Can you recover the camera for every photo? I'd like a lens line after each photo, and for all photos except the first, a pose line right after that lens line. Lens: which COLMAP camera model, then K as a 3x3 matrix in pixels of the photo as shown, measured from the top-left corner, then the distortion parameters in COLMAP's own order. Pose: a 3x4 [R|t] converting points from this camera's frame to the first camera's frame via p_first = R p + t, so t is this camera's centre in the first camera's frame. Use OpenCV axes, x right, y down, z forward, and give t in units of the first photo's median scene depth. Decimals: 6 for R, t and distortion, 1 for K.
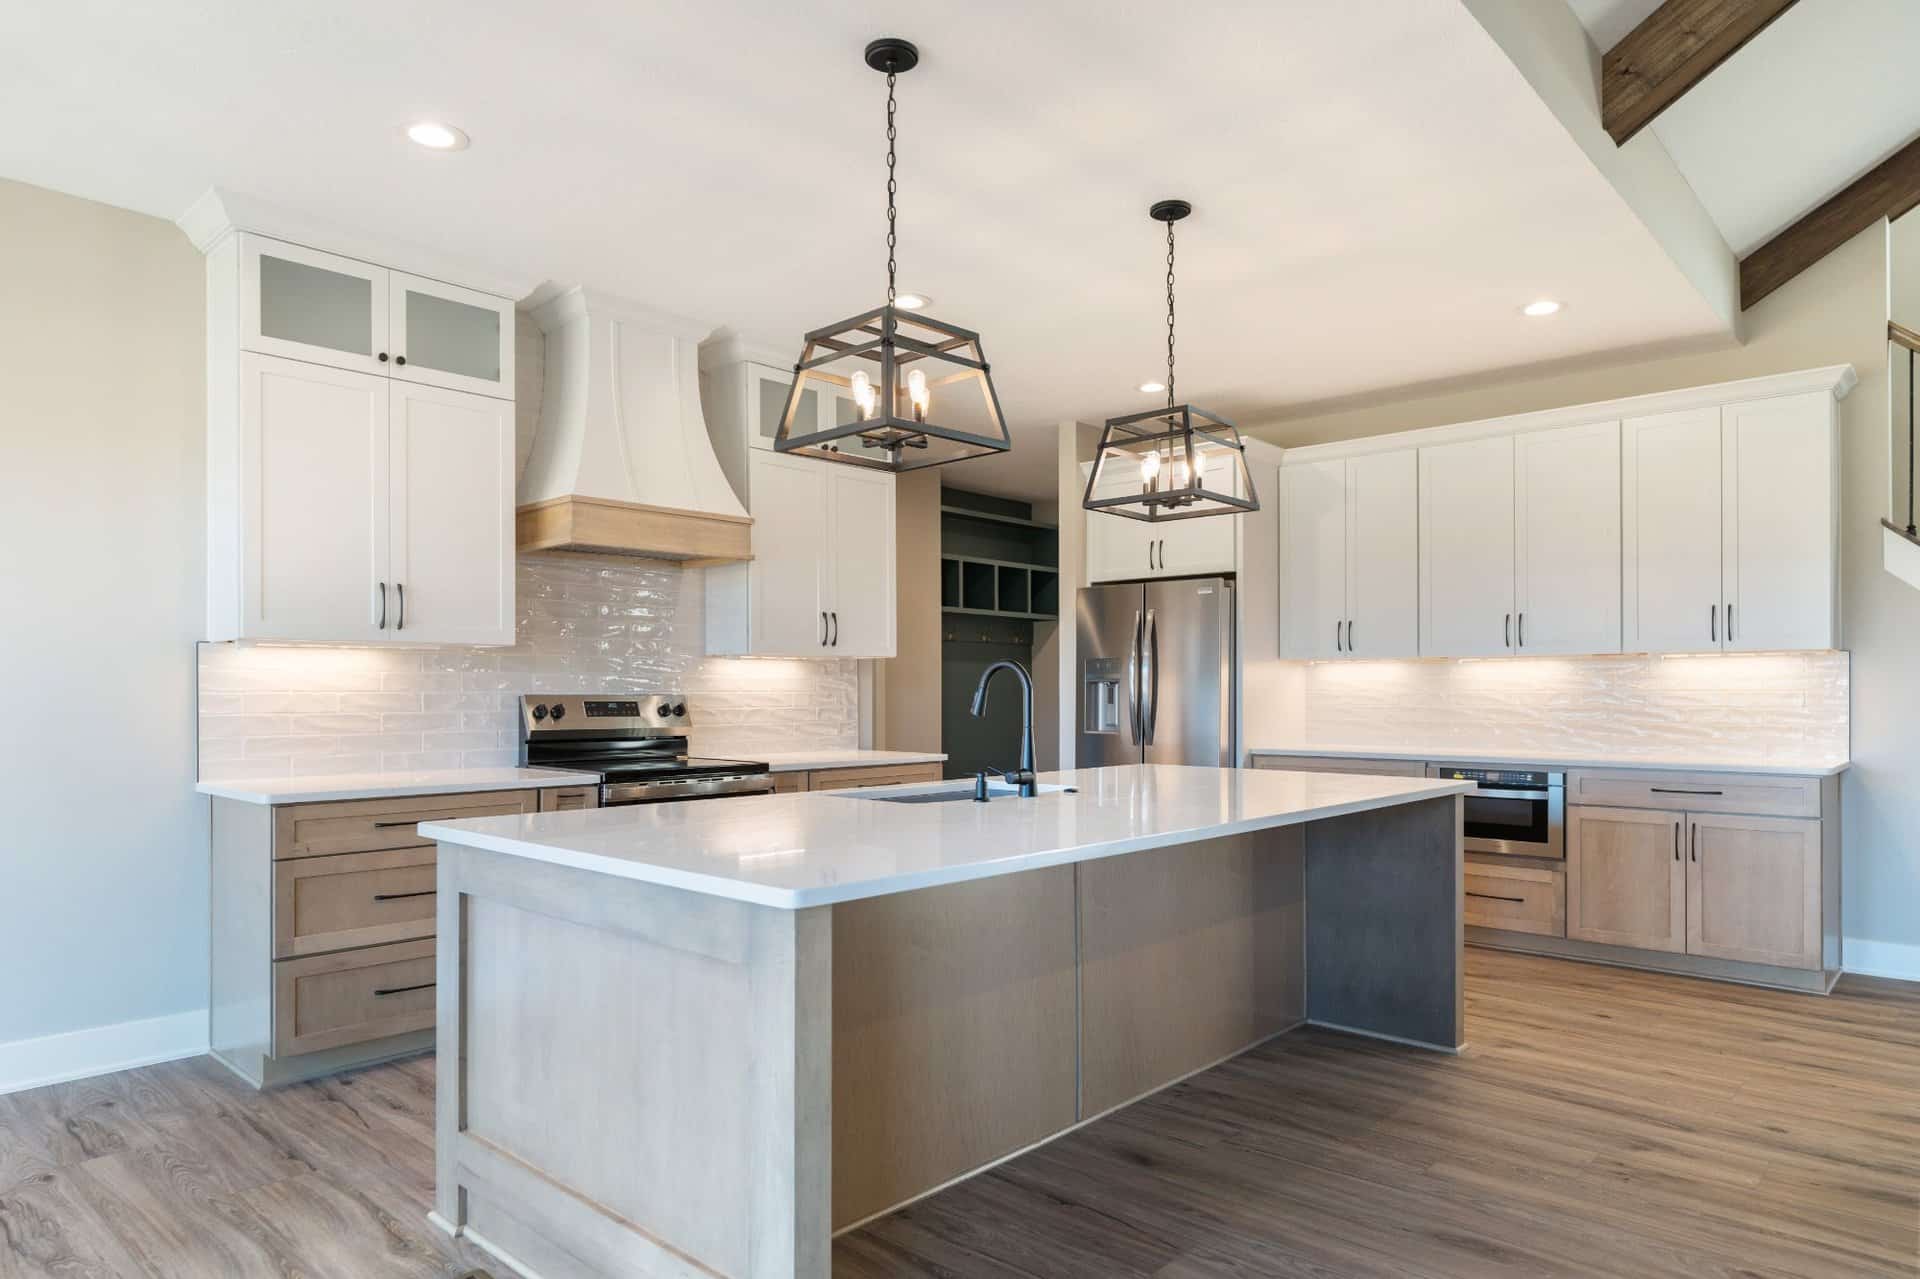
lens RADIAL K [[1144.1, 0, 959.1], [0, 1144.1, 677.1], [0, 0, 1]] dist [0.004847, 0.002138]
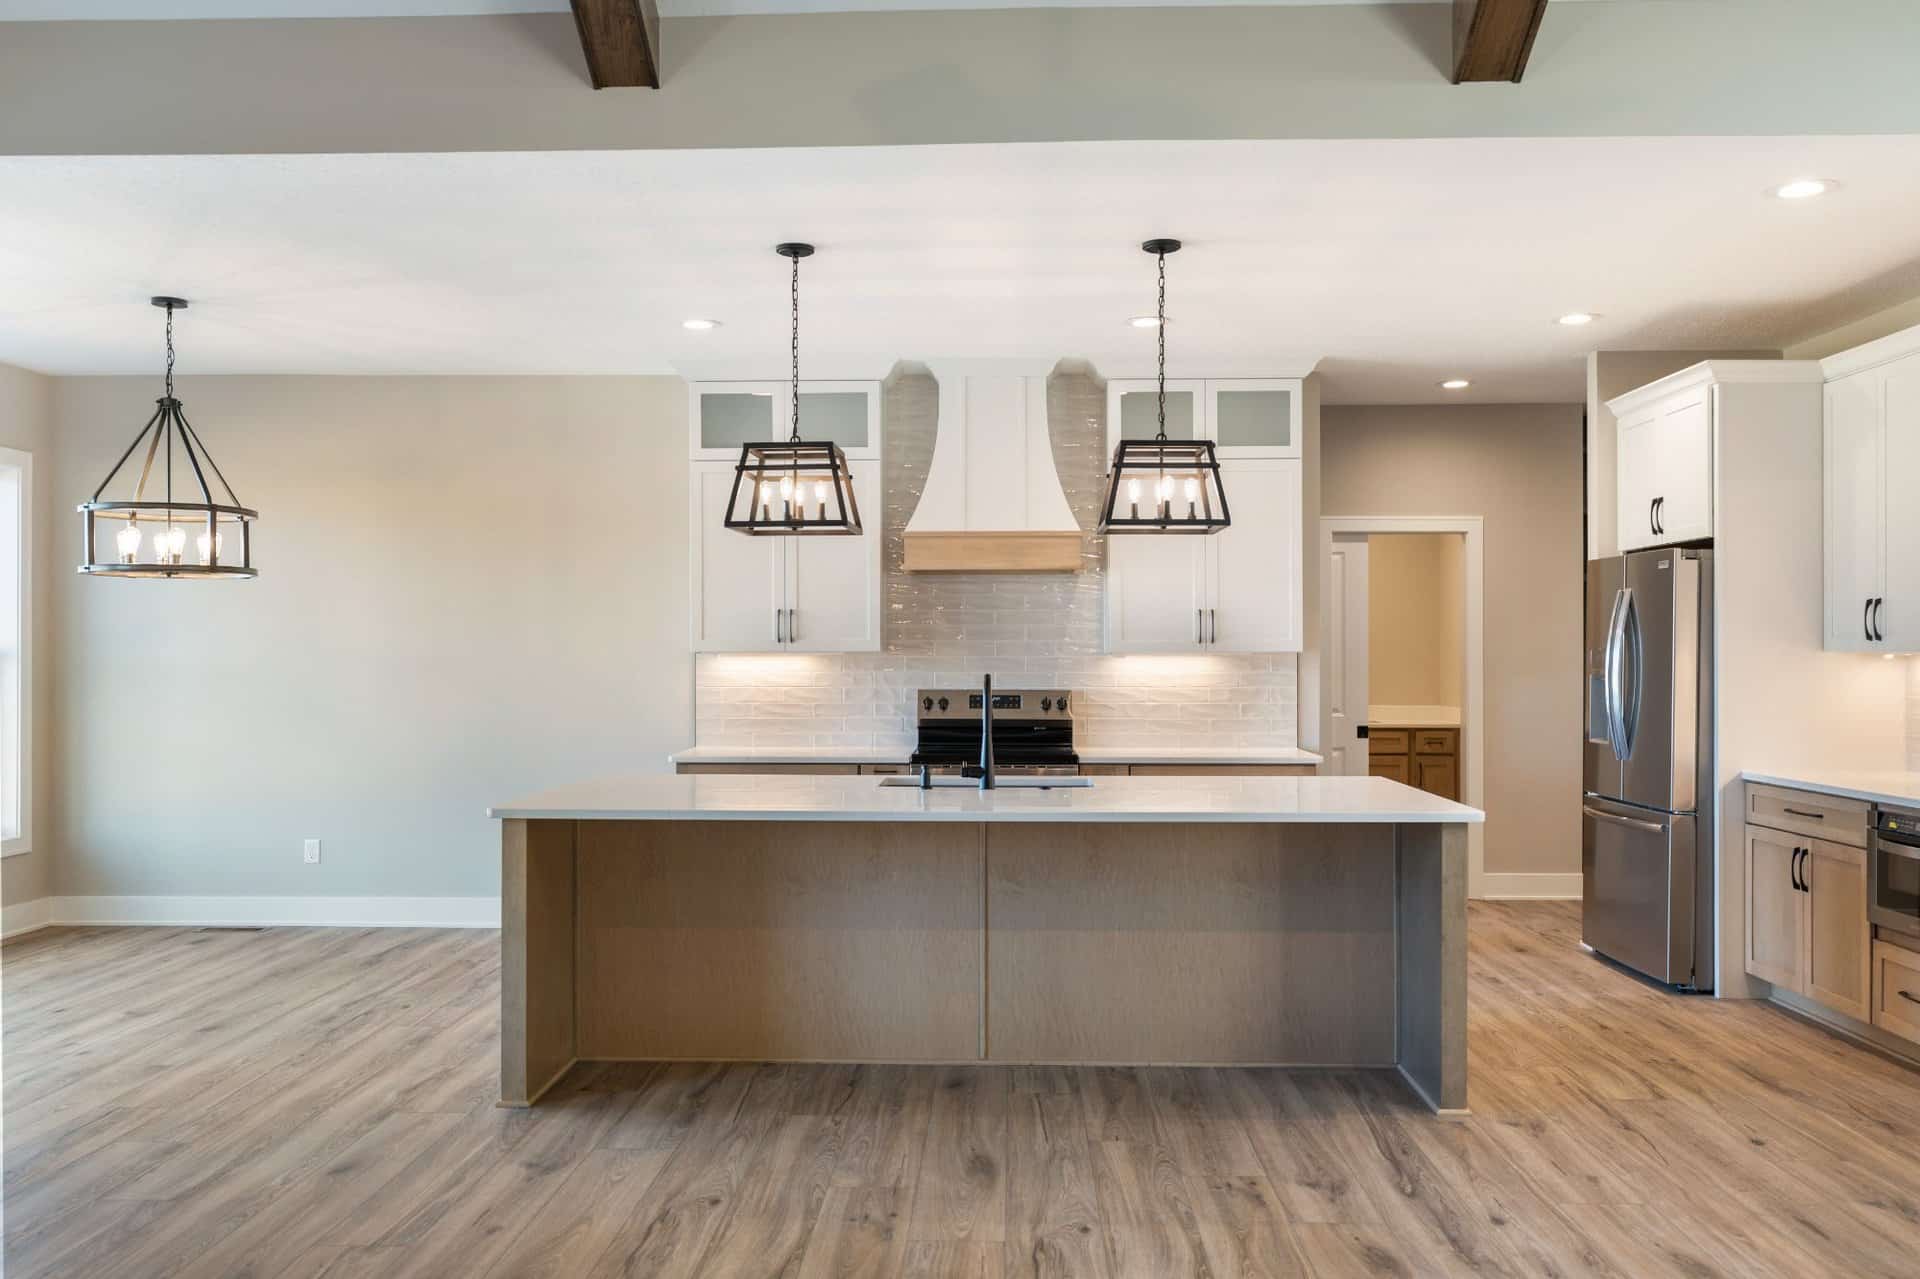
lens RADIAL K [[1507.3, 0, 980.6], [0, 1507.3, 647.3], [0, 0, 1]] dist [0.010703, 0.000699]
pose [[0.670327, -0.004186, -0.742054, 0.949337], [0.006818, 0.999977, 0.000518, -0.033255], [0.742035, -0.005407, 0.670340, -0.043206]]
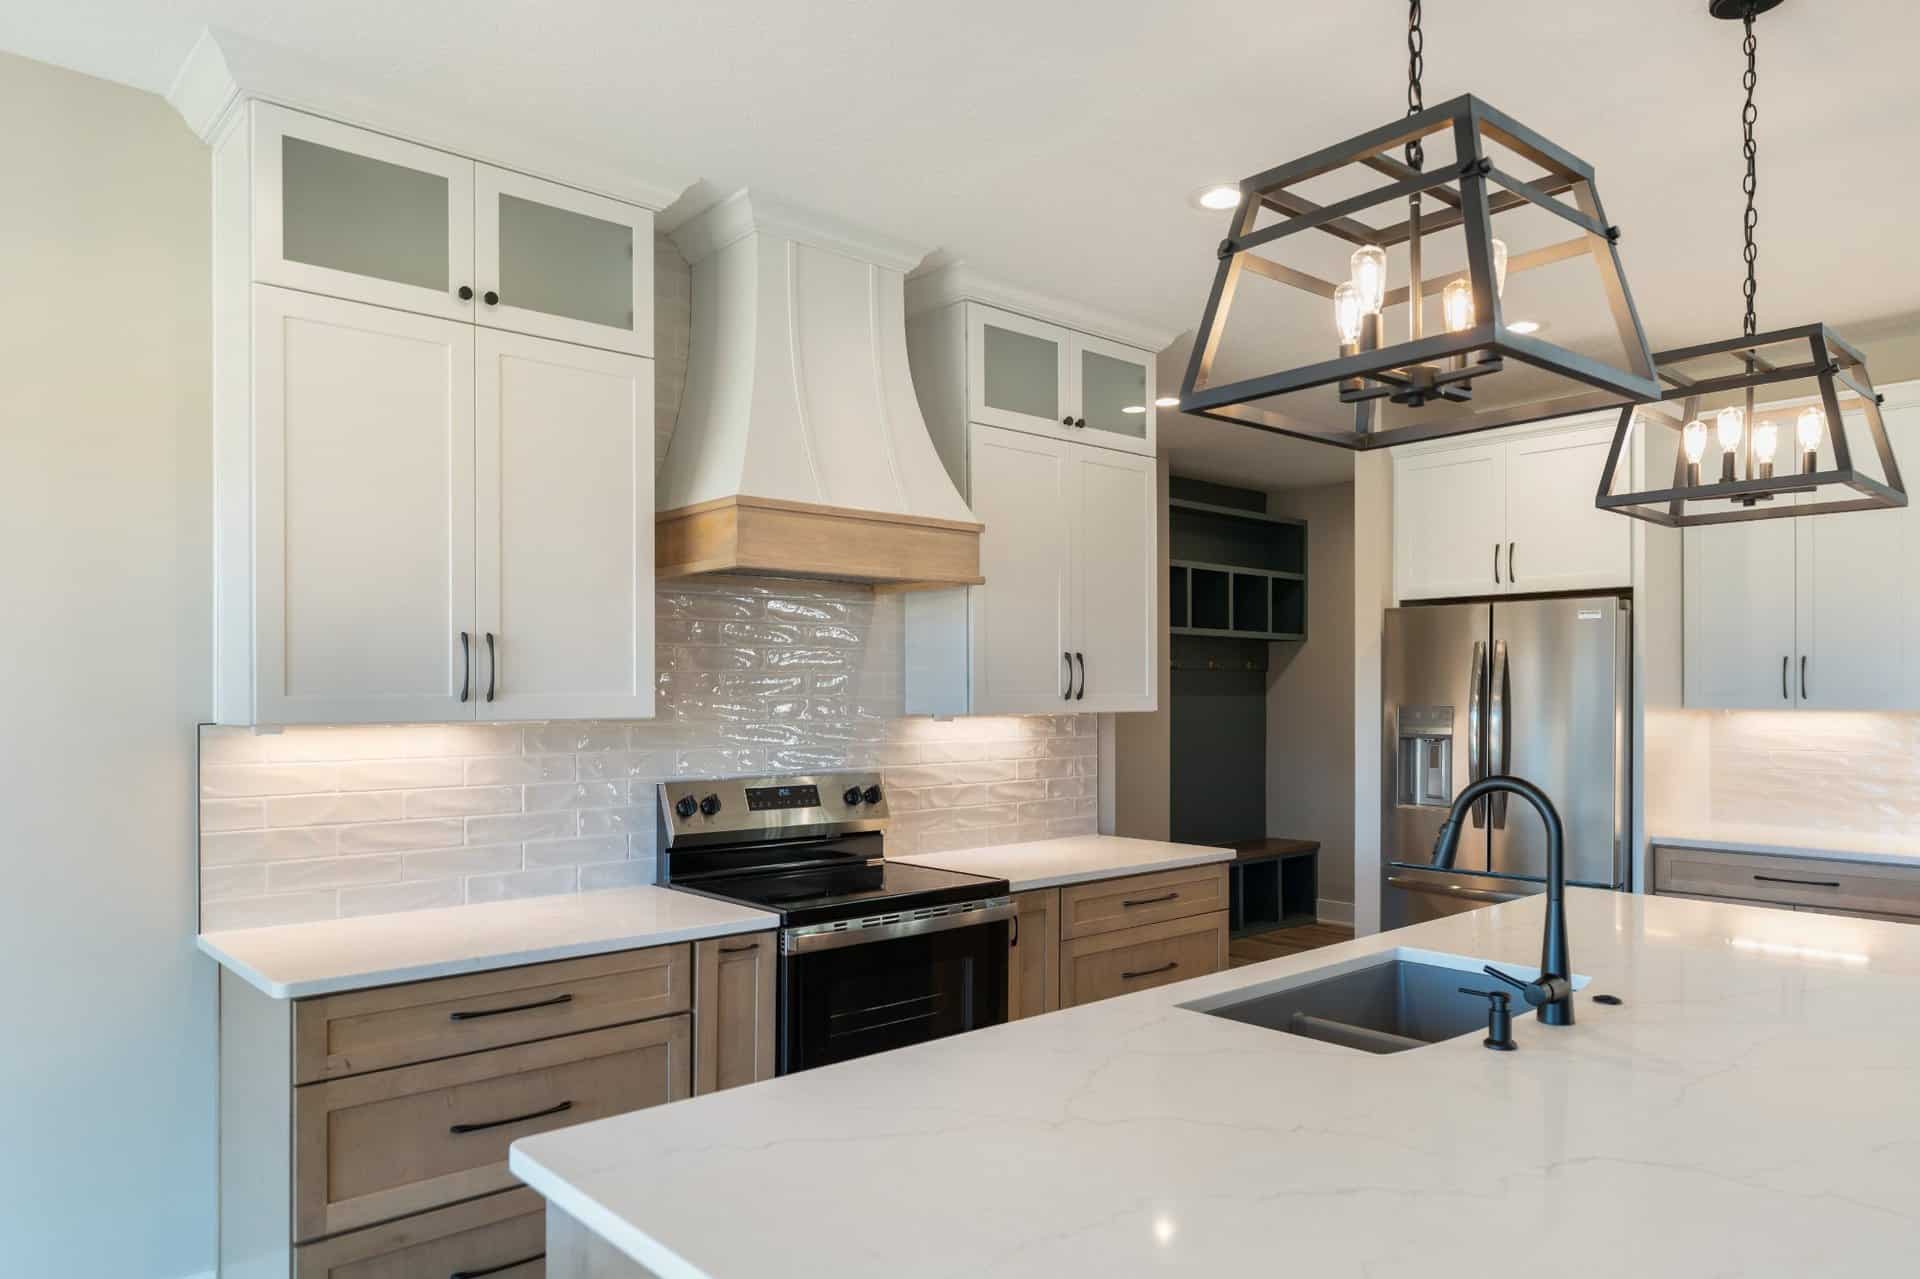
lens RADIAL K [[1260.8, 0, 988.0], [0, 1260.8, 679.8], [0, 0, 1]] dist [0.004701, 0.003195]
pose [[0.996207, -0.001966, -0.086989, -0.127000], [0.001739, 0.999995, -0.002694, -0.048568], [0.086994, 0.002533, 0.996206, 0.274833]]
